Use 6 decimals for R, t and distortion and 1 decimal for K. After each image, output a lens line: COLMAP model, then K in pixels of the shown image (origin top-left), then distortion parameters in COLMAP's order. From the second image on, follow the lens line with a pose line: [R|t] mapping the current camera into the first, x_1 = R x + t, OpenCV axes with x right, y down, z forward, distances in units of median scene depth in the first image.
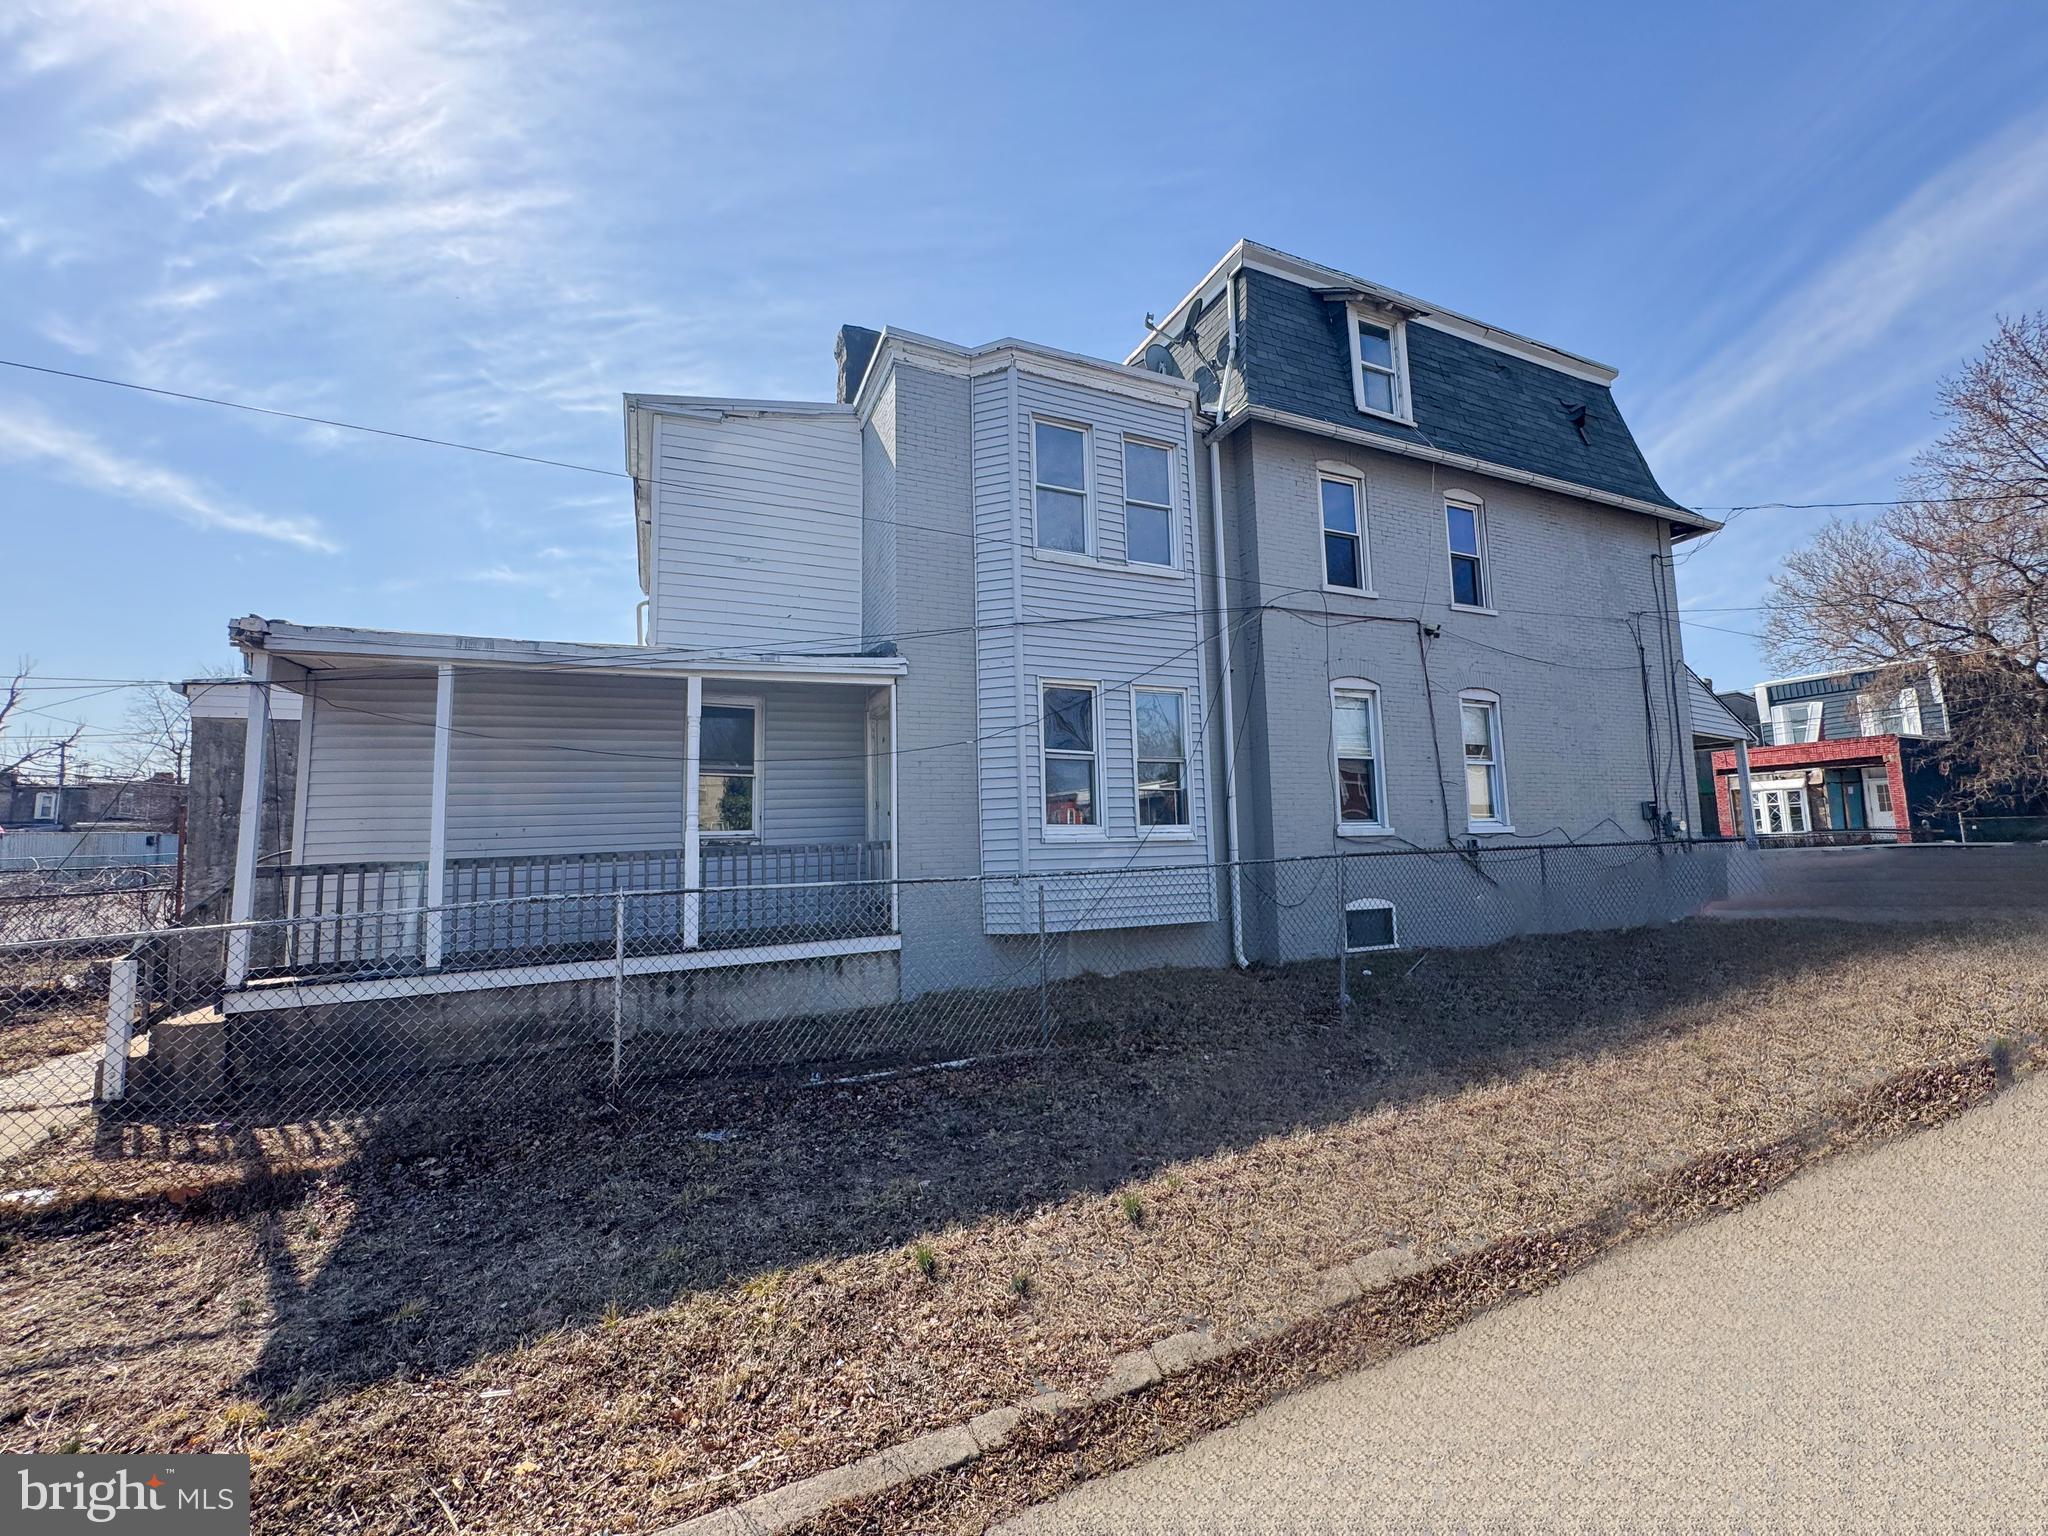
lens RADIAL K [[722.3, 0, 1010.2], [0, 722.3, 763.3], [0, 0, 1]] dist [0.001439, 0.000024]
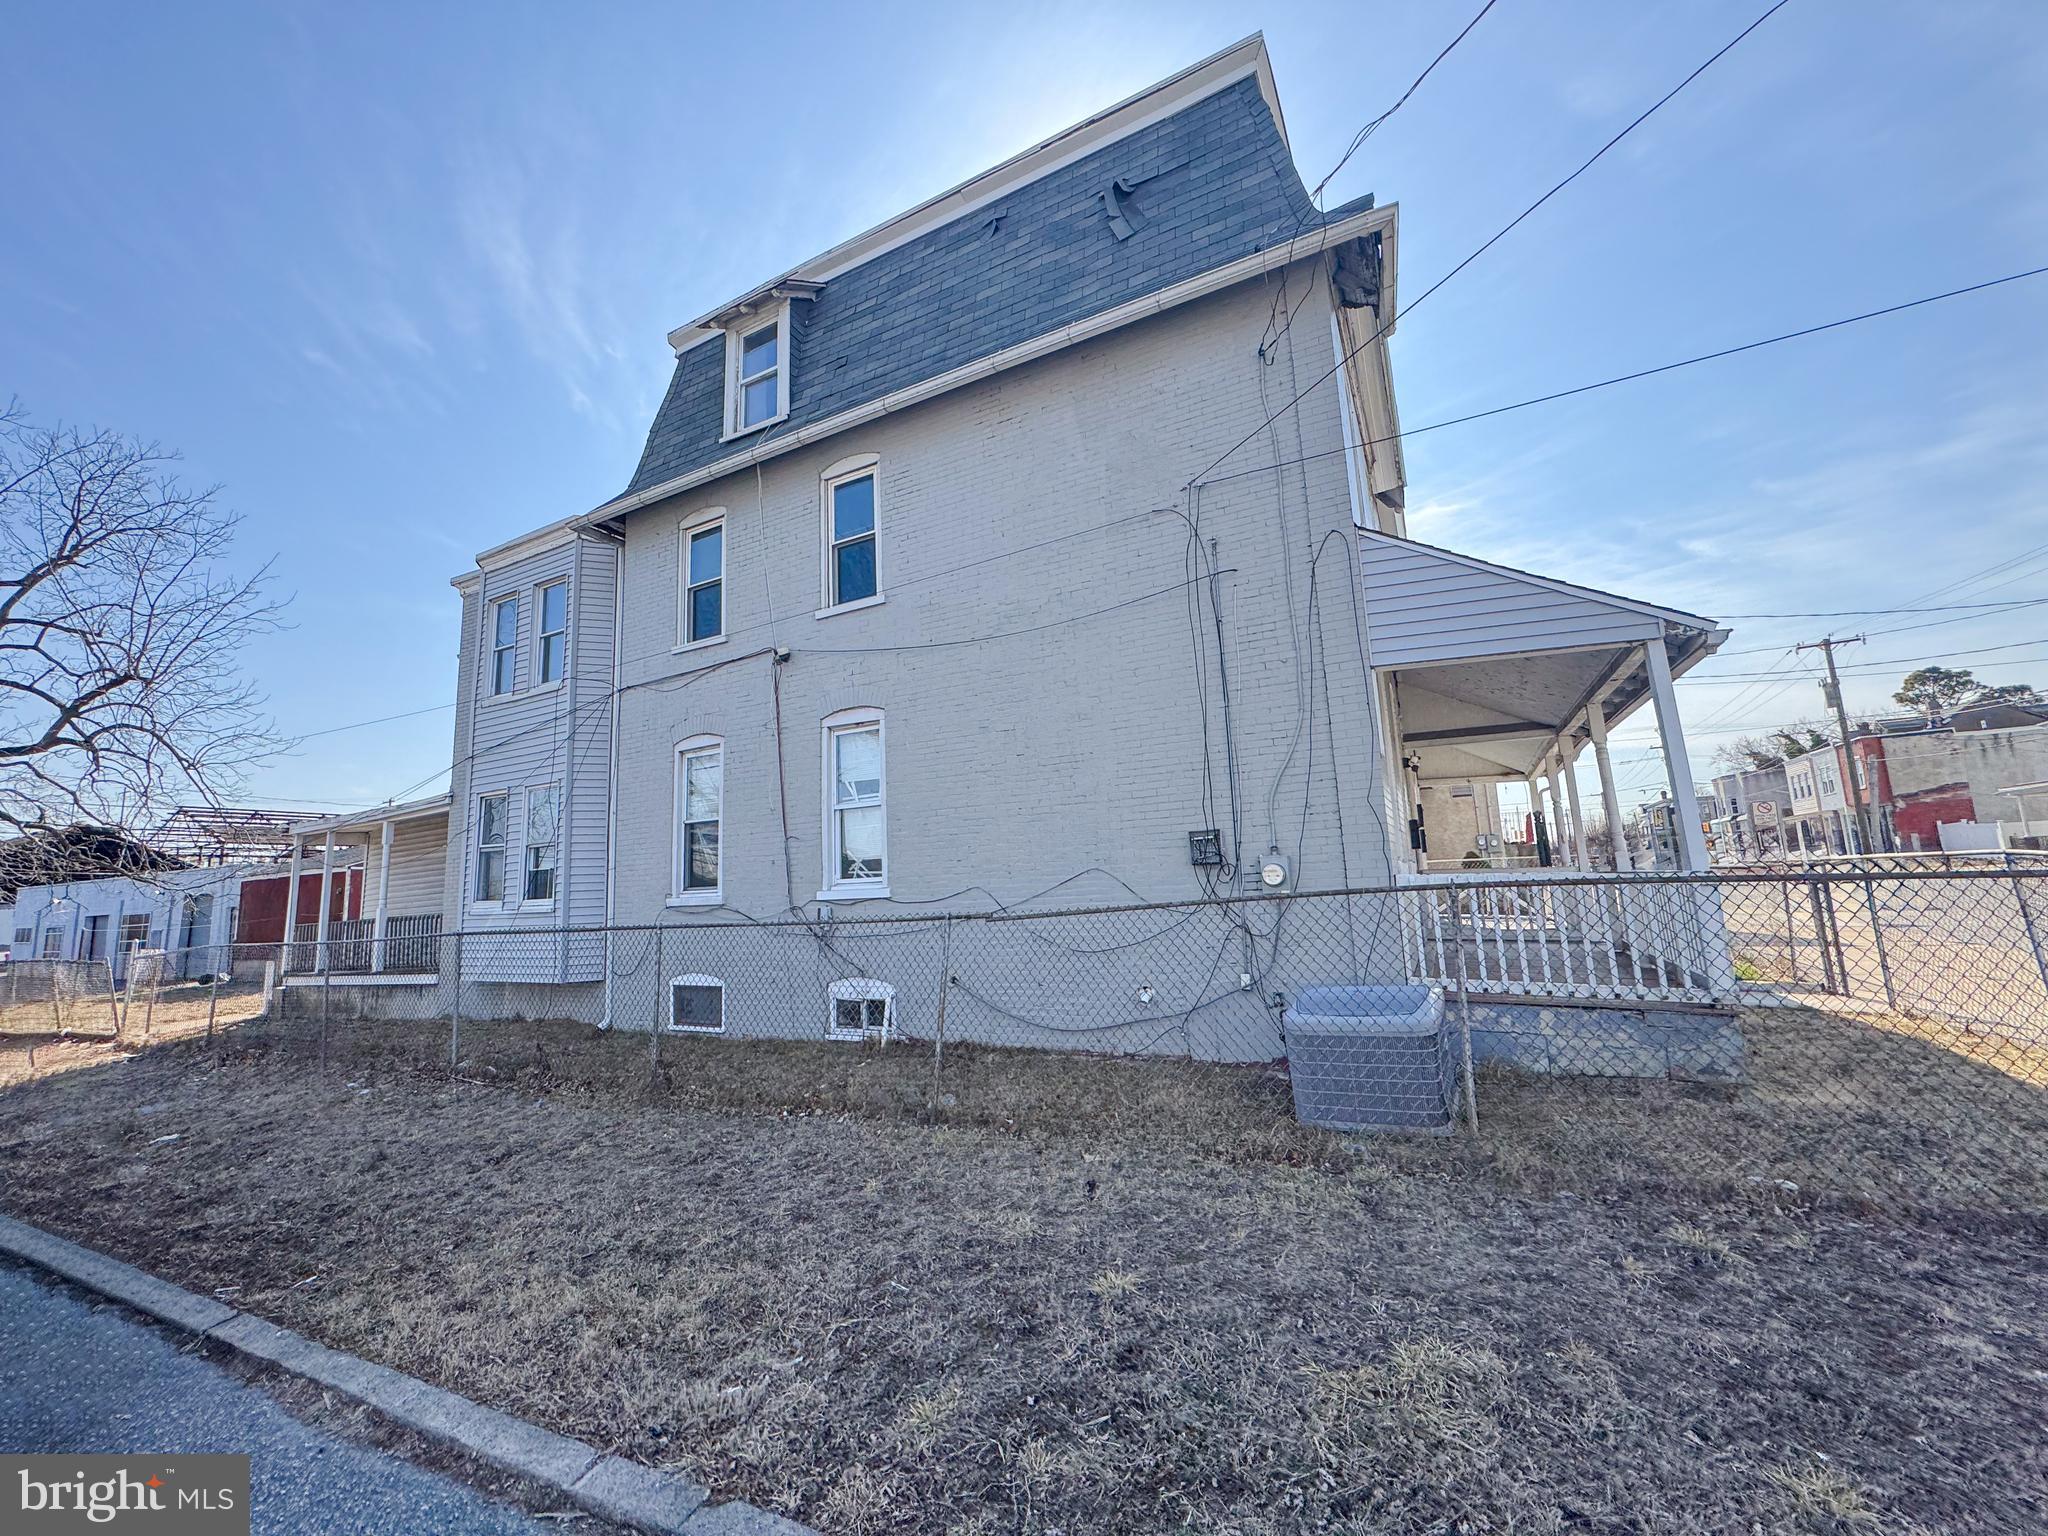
lens RADIAL K [[817.7, 0, 1028.7], [0, 817.7, 752.4], [0, 0, 1]] dist [-0.002472, 0.000229]
pose [[0.644719, -0.133892, -0.752602, 1.466846], [0.109042, 0.990581, -0.082818, 0.036326], [0.756602, -0.028671, 0.653246, 0.595881]]
